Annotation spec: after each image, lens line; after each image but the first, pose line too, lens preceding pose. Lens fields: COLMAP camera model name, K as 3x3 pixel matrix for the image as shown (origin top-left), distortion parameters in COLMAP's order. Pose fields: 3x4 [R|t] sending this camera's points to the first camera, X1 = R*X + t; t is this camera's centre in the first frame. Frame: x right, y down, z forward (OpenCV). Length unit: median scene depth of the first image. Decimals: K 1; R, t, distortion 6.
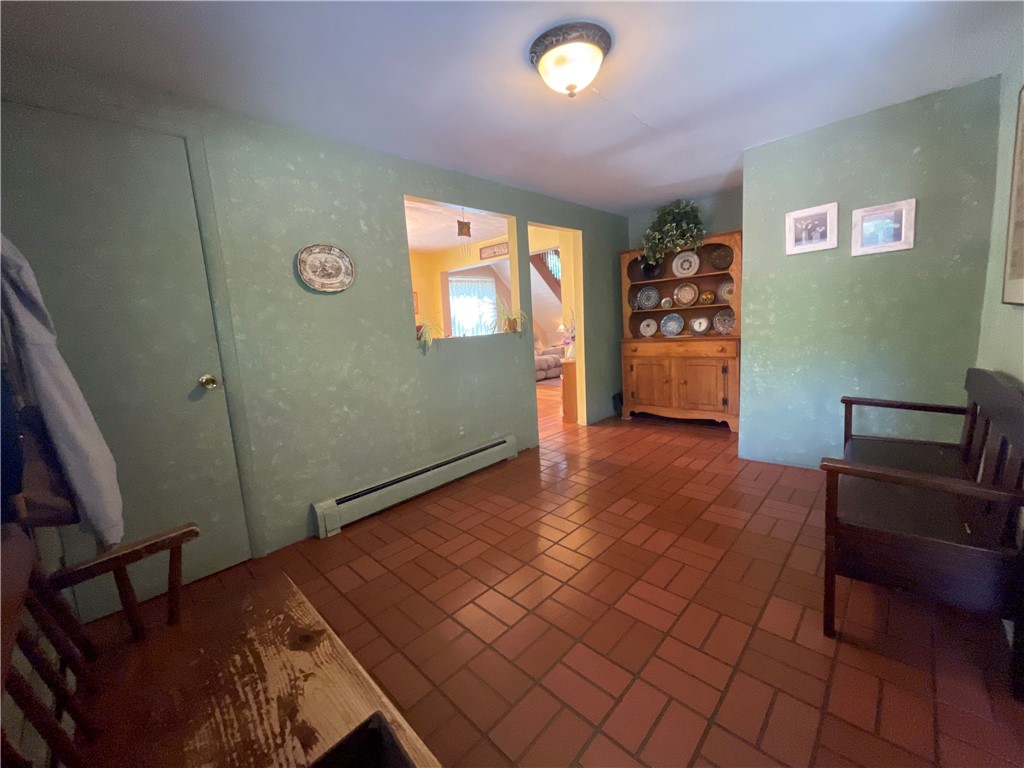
lens RADIAL K [[413.0, 0, 512.1], [0, 413.0, 380.2], [0, 0, 1]] dist [-0.003573, -0.000476]
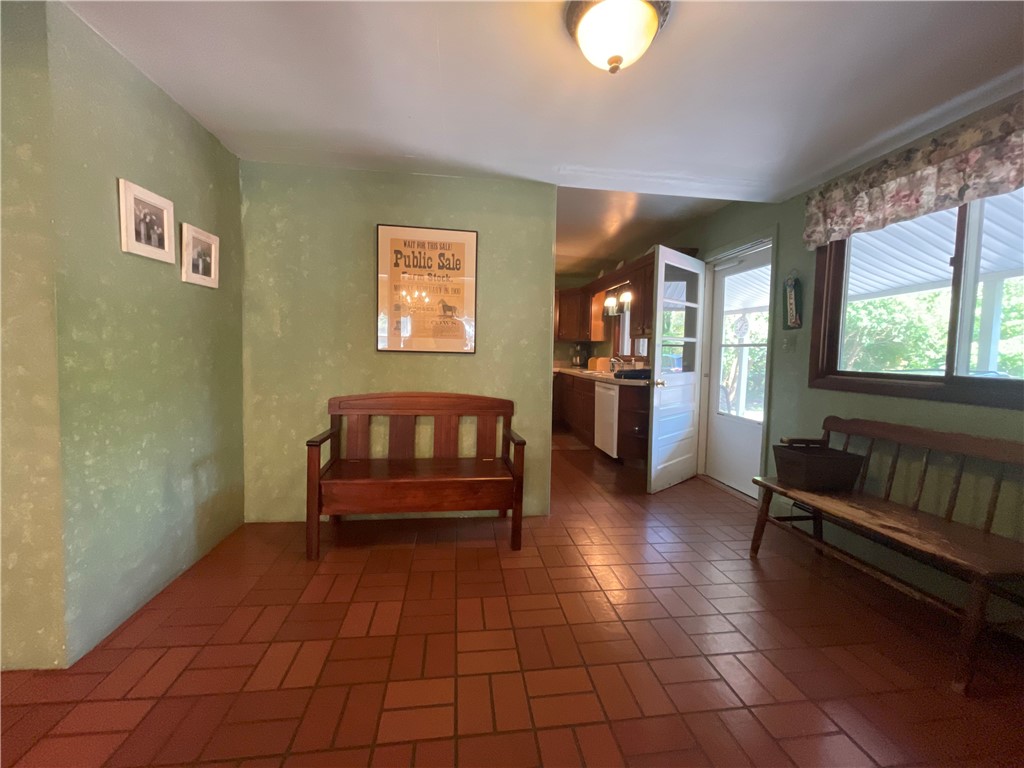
lens RADIAL K [[413.0, 0, 512.1], [0, 413.0, 380.2], [0, 0, 1]] dist [-0.003573, -0.000476]
pose [[-0.781645, 0.003120, 0.623715, -0.130414], [0.118306, 0.982576, 0.143347, -0.152640], [-0.612400, 0.185836, -0.768395, 1.215898]]
